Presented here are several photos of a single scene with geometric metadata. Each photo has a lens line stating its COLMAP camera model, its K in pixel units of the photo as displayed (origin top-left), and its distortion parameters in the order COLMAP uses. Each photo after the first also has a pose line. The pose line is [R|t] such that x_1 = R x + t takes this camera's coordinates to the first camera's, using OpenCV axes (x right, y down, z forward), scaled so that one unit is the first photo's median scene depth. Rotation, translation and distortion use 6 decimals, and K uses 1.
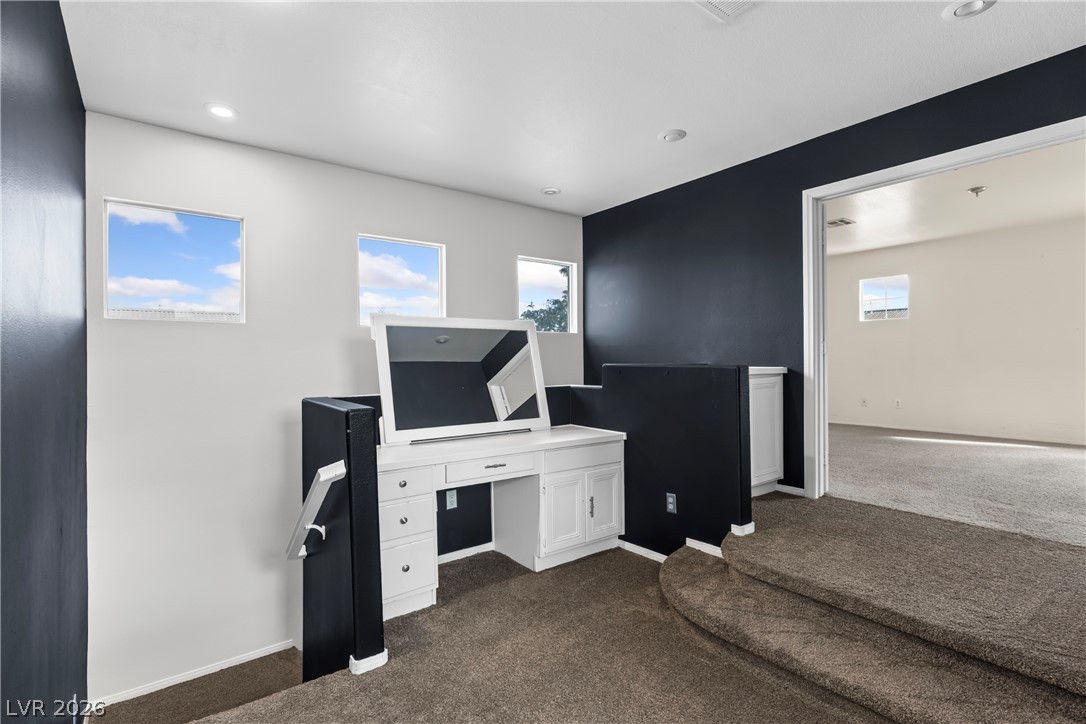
lens RADIAL K [[510.7, 0, 543.5], [0, 510.7, 359.6], [0, 0, 1]] dist [0.000431, 0.000183]
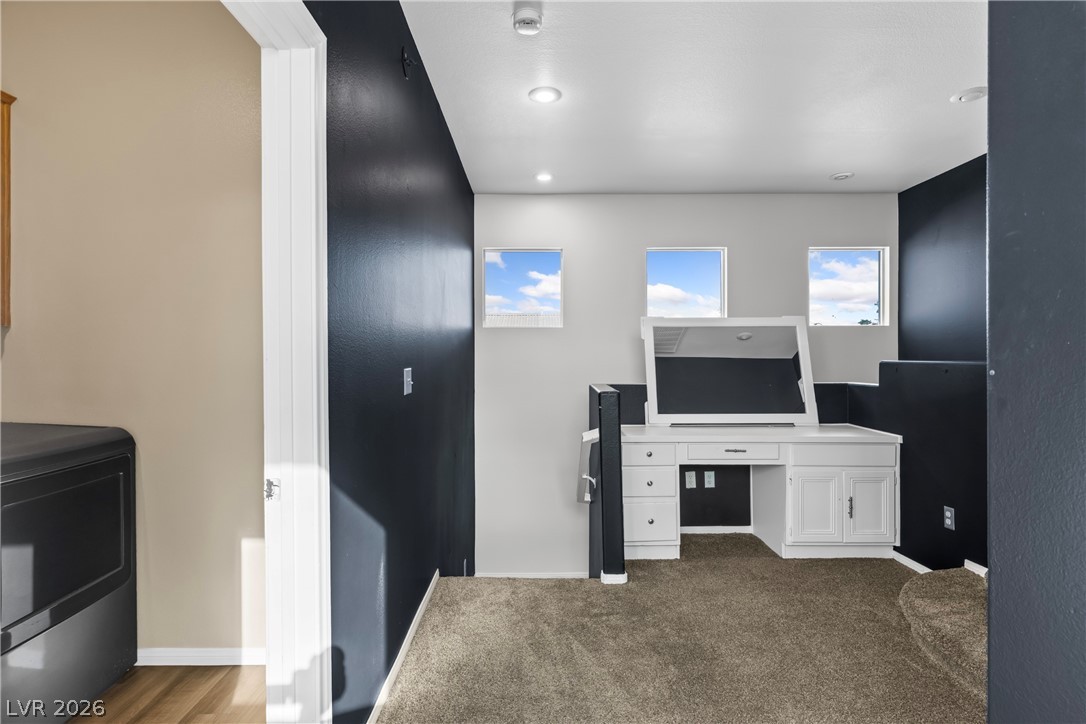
lens RADIAL K [[524.4, 0, 545.8], [0, 524.4, 360.5], [0, 0, 1]] dist [-0.000823, 0.000477]
pose [[0.801064, 0.009631, -0.598501, 0.235190], [-0.002225, 0.999912, 0.013111, -0.003169], [0.598575, -0.009171, 0.801014, -0.150266]]
